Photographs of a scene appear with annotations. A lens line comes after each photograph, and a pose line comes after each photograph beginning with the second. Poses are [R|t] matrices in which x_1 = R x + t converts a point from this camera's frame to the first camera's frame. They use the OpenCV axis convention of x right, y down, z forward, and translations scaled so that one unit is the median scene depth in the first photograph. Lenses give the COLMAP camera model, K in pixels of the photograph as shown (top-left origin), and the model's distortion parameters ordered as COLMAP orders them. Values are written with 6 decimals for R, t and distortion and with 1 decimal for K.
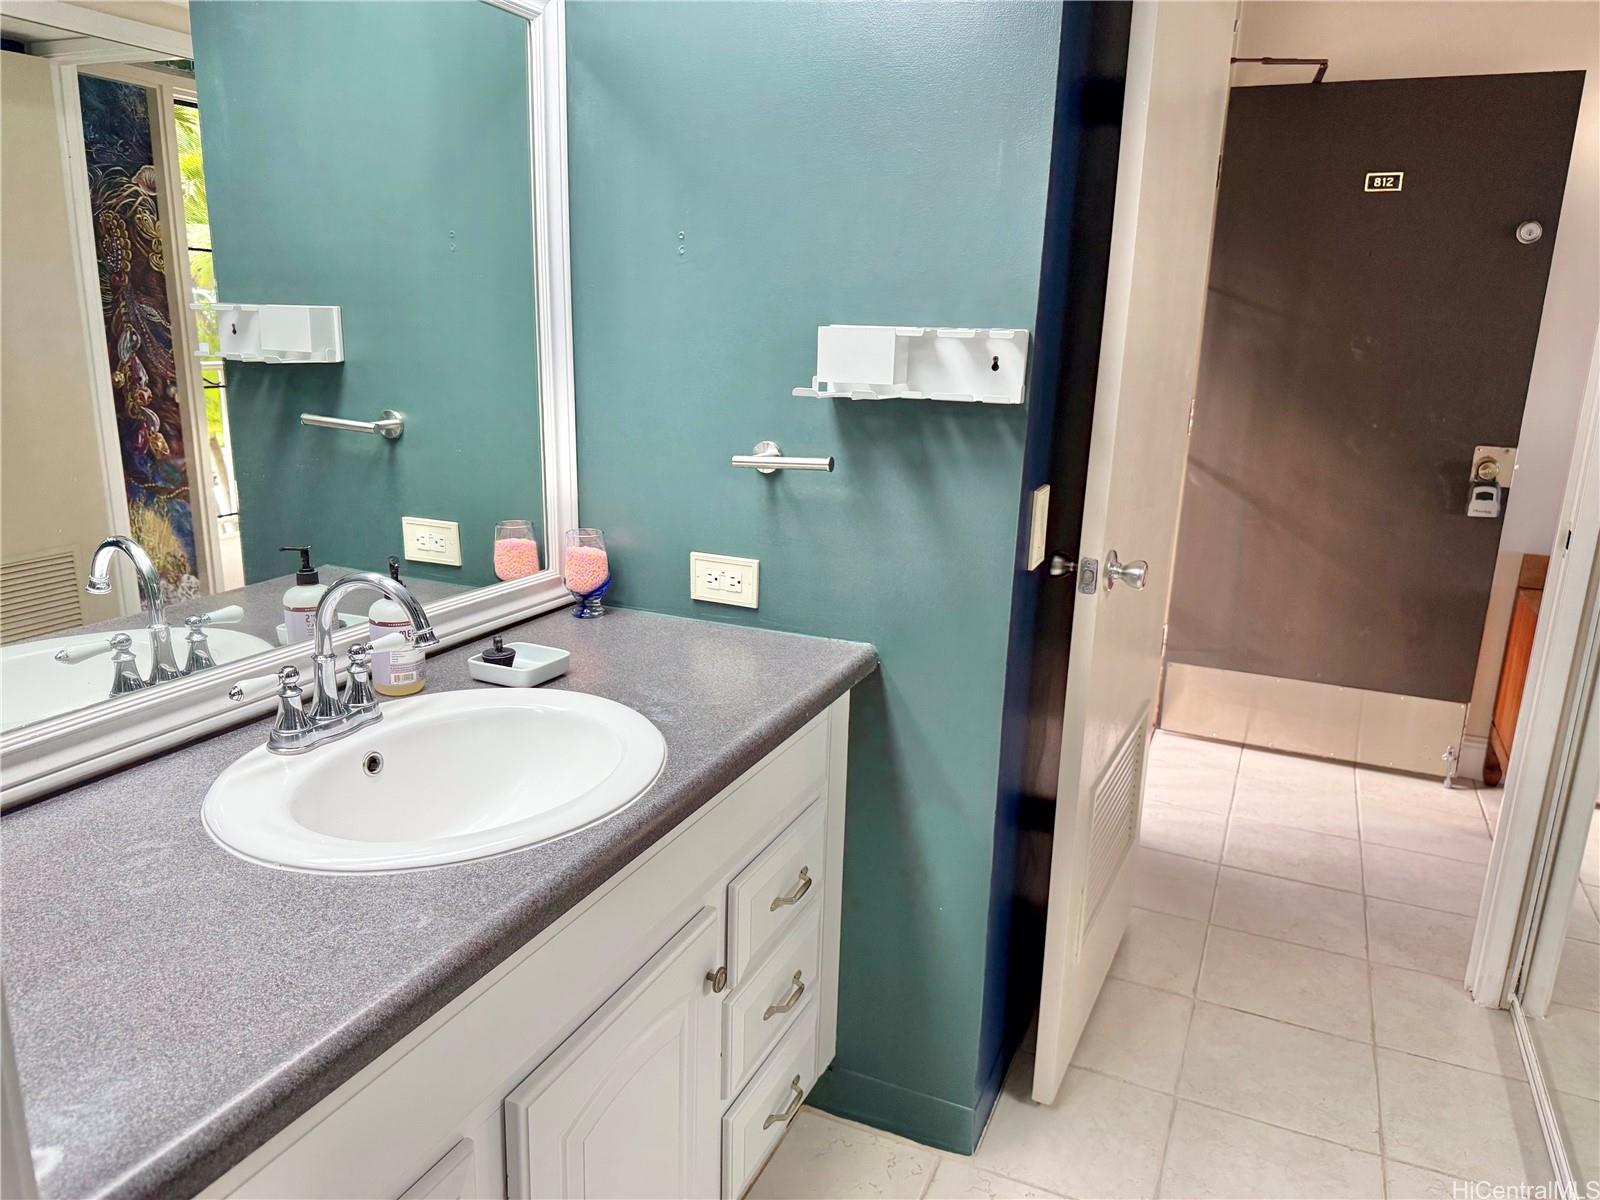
lens RADIAL K [[1128.8, 0, 800.0], [0, 1128.8, 600.0], [0, 0, 1]] dist [0.084940, -0.077814]
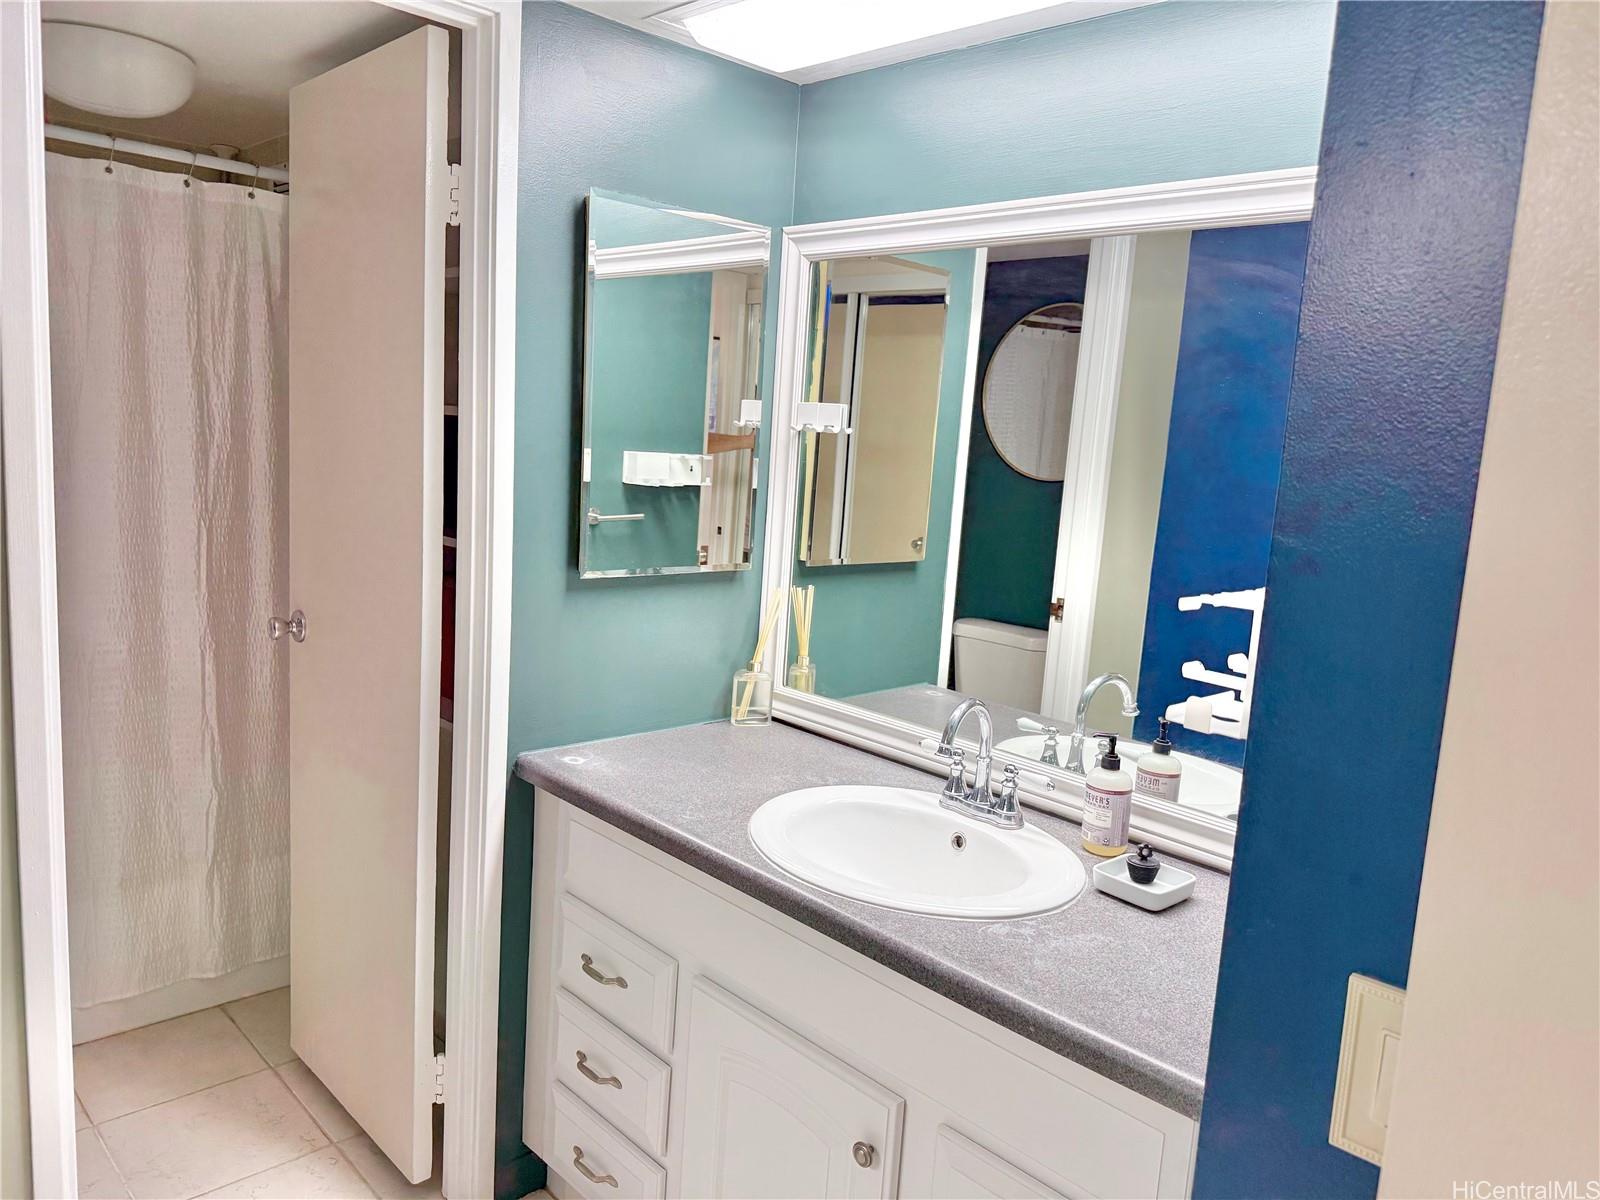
lens RADIAL K [[1128.8, 0, 800.0], [0, 1128.8, 600.0], [0, 0, 1]] dist [0.084940, -0.077814]
pose [[-0.365155, 0.080434, -0.927465, 0.878888], [-0.309800, 0.928979, 0.202538, -0.321681], [0.877887, 0.361287, -0.314303, 1.149138]]
